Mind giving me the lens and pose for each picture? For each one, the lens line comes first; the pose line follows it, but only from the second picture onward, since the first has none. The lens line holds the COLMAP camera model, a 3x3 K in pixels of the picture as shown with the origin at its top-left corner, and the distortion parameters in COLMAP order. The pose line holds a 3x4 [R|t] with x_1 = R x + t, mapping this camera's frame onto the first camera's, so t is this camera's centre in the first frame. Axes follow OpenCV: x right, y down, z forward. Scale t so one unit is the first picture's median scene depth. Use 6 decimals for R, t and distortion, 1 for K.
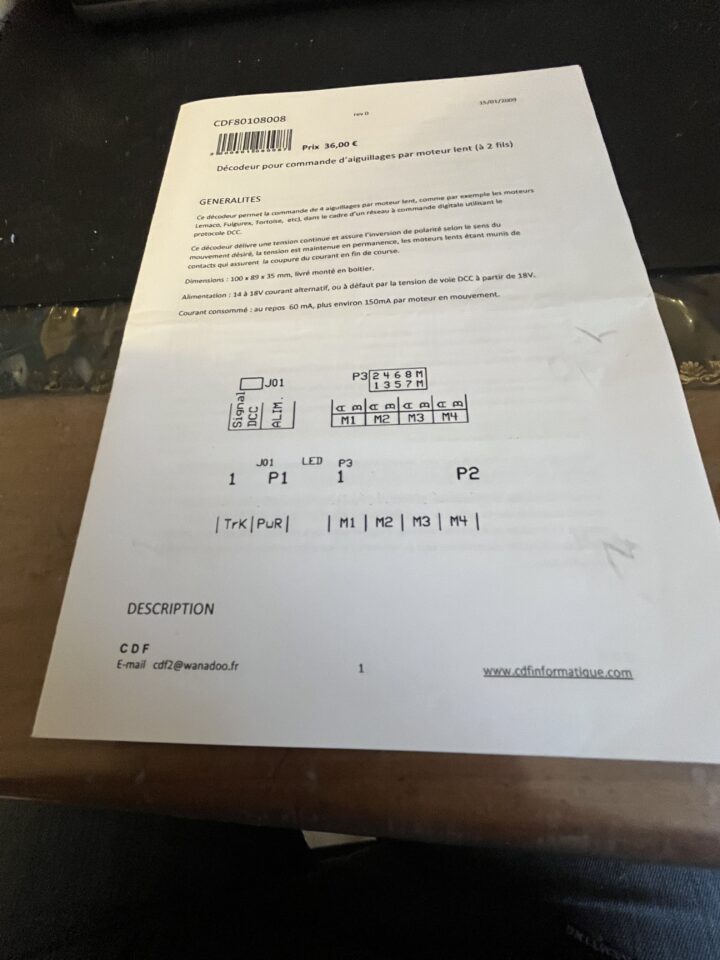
lens RADIAL K [[385.1, 0, 360.7], [0, 385.1, 480.9], [0, 0, 1]] dist [0.000574, 0.000004]
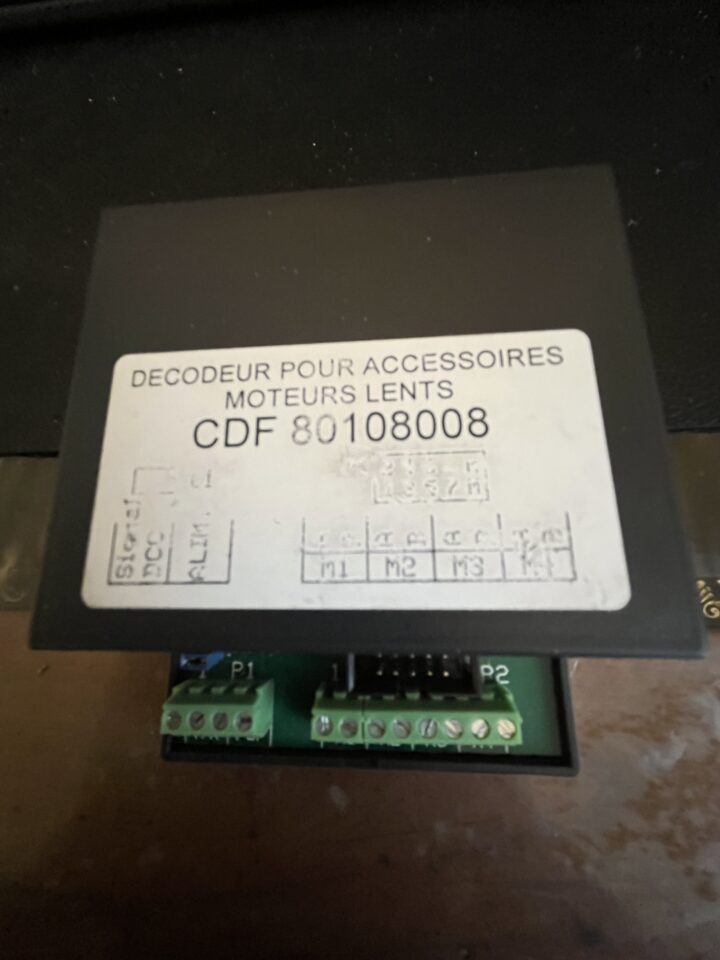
lens RADIAL K [[388.4, 0, 358.5], [0, 388.4, 480.0], [0, 0, 1]] dist [-0.009121, 0.000306]
pose [[0.999710, -0.021995, -0.009805, 0.007258], [0.023116, 0.990631, 0.134597, -0.335690], [0.006752, -0.134784, 0.990852, 0.496018]]
